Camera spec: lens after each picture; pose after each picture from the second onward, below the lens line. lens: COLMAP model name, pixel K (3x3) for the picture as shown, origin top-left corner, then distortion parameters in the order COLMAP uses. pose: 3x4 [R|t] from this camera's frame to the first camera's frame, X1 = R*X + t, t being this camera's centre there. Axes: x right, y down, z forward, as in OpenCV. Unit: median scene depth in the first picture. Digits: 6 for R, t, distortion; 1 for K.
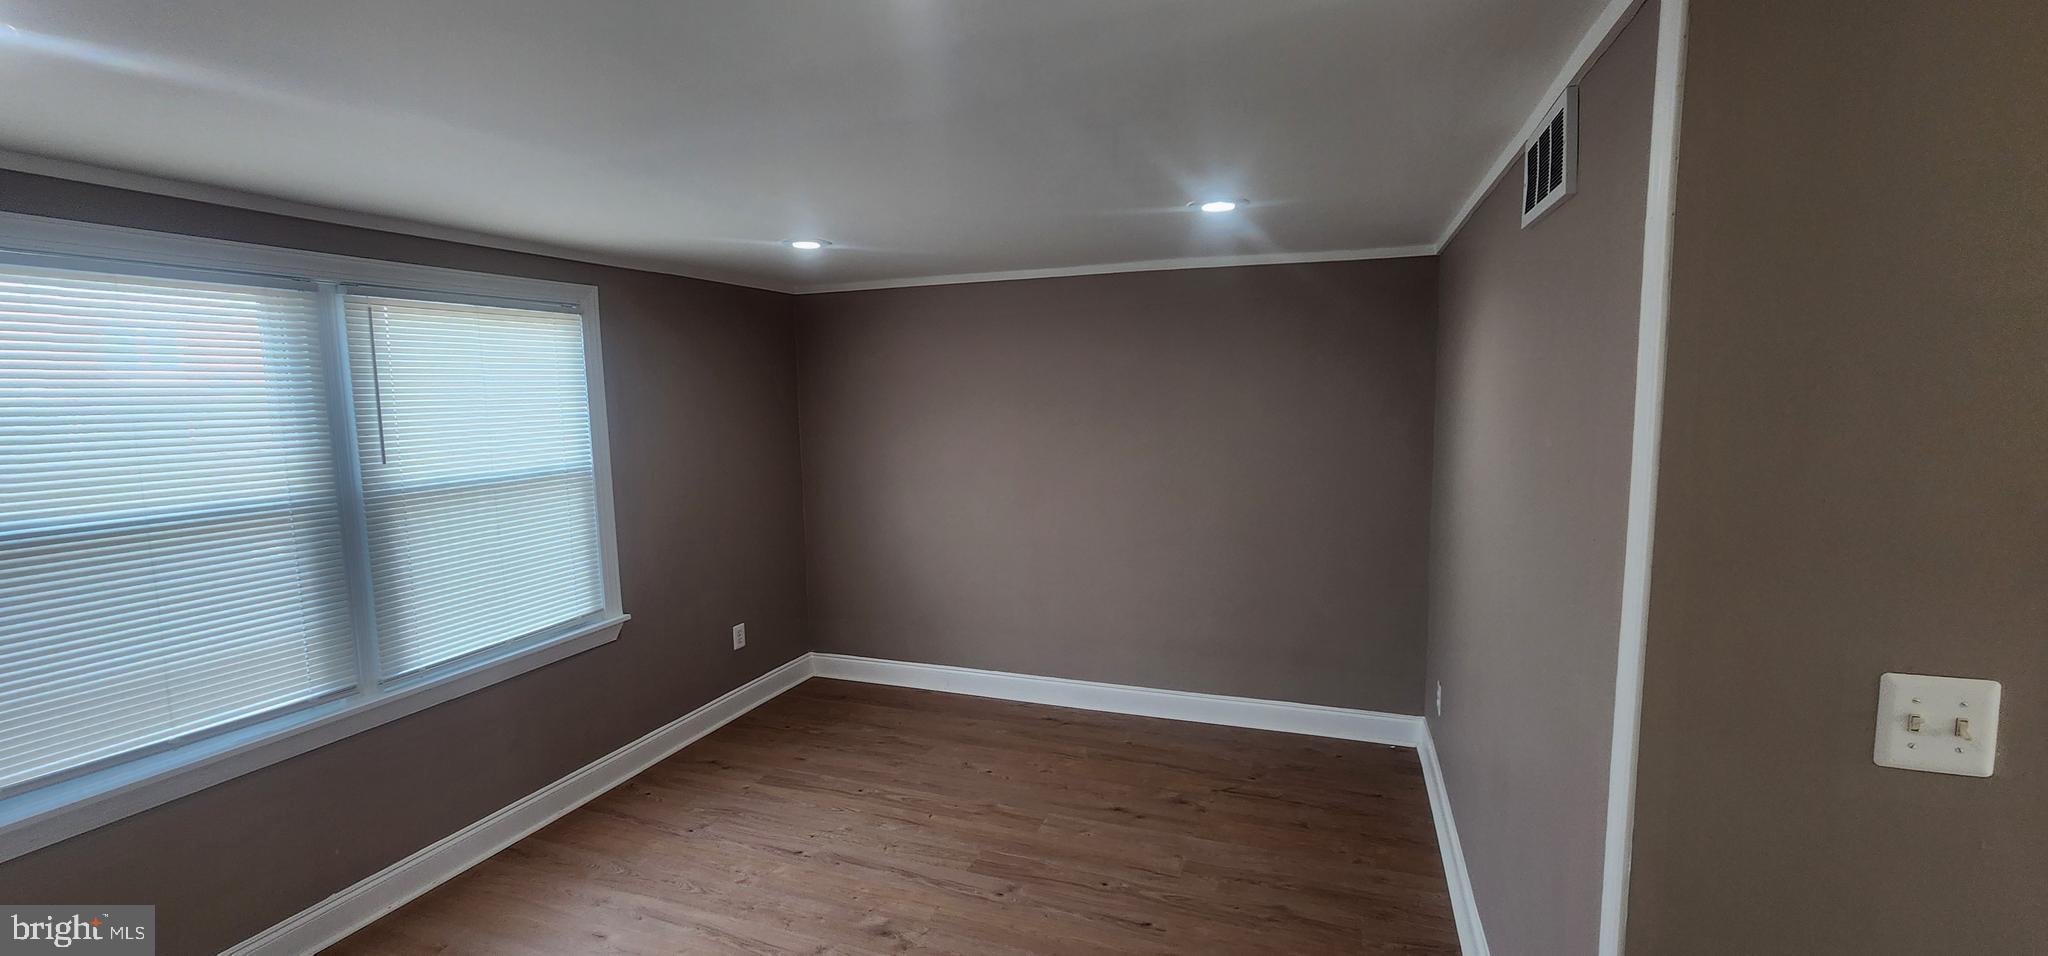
lens RADIAL K [[838.0, 0, 1043.9], [0, 838.0, 462.5], [0, 0, 1]] dist [-0.000161, 0.003339]
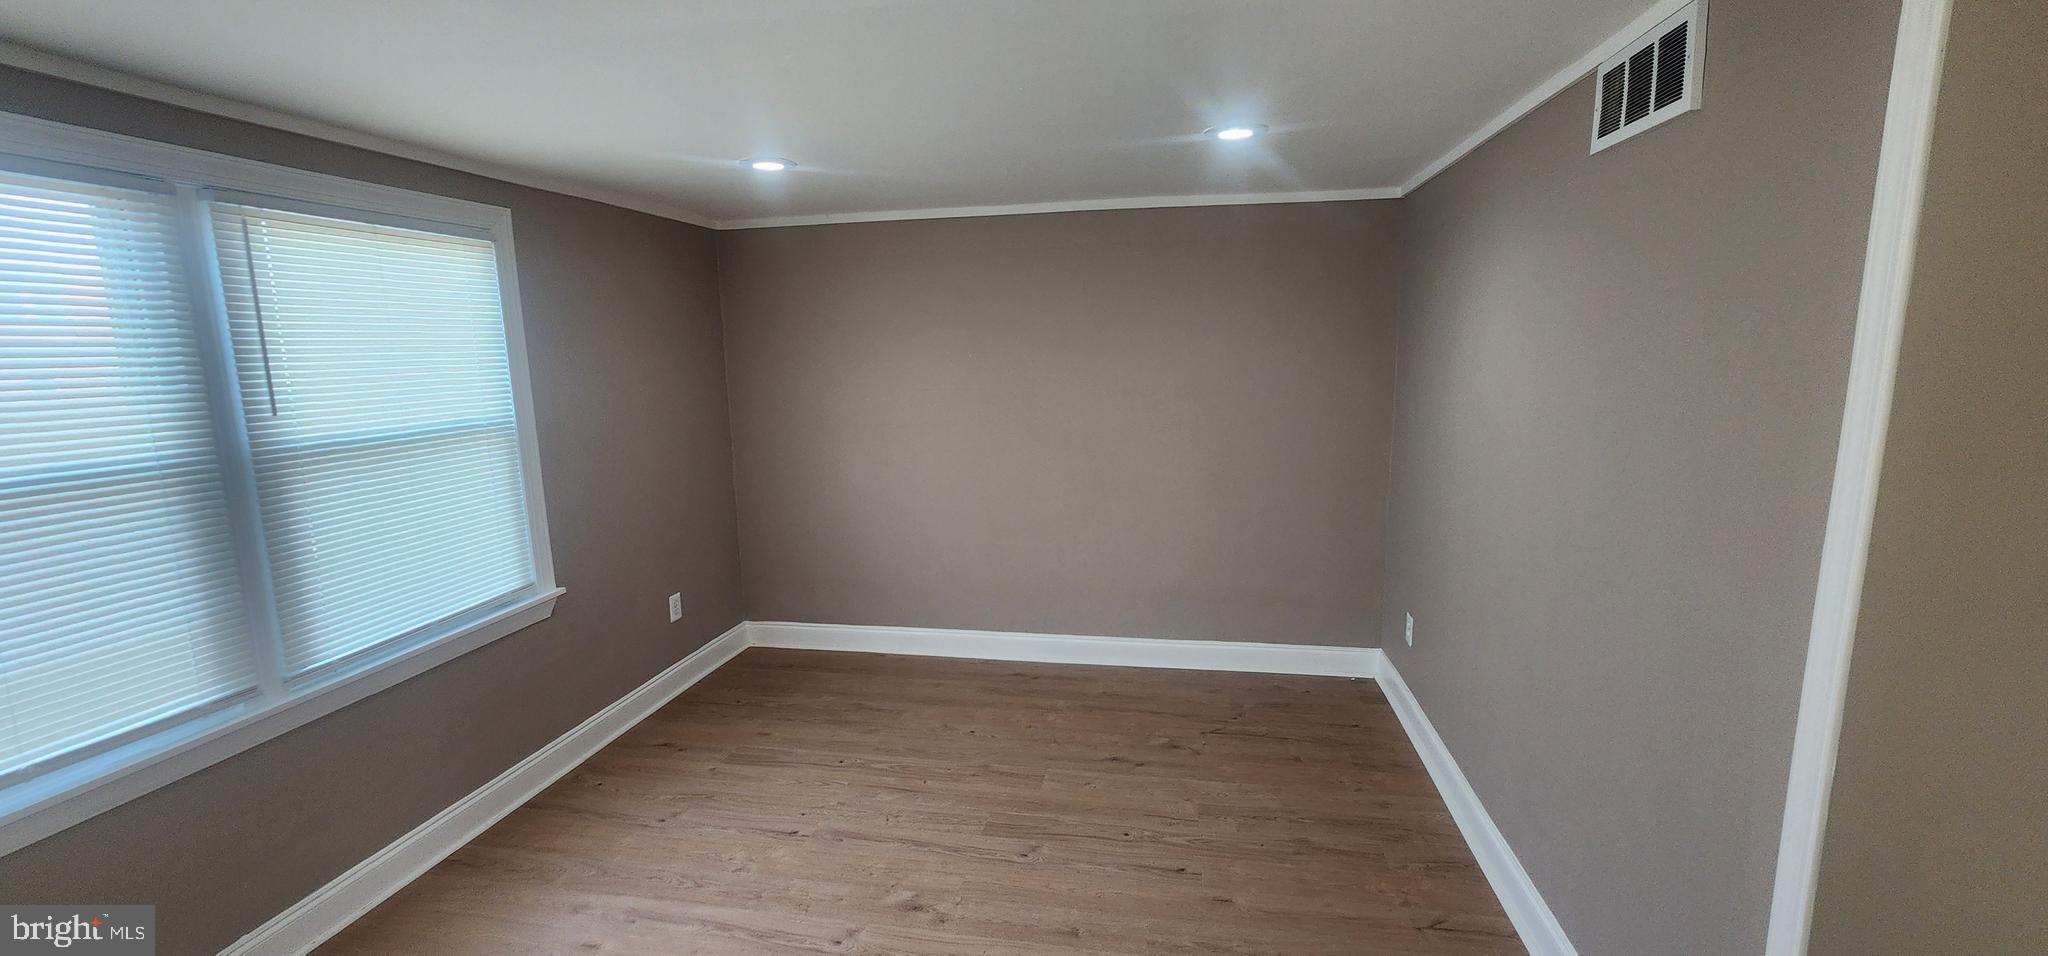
lens RADIAL K [[838.0, 0, 1034.1], [0, 838.0, 465.4], [0, 0, 1]] dist [-0.000161, 0.003339]
pose [[0.987002, -0.025439, 0.158679, -0.177551], [0.017176, 0.998434, 0.053232, 0.017821], [-0.159785, -0.049814, 0.985894, 0.071711]]
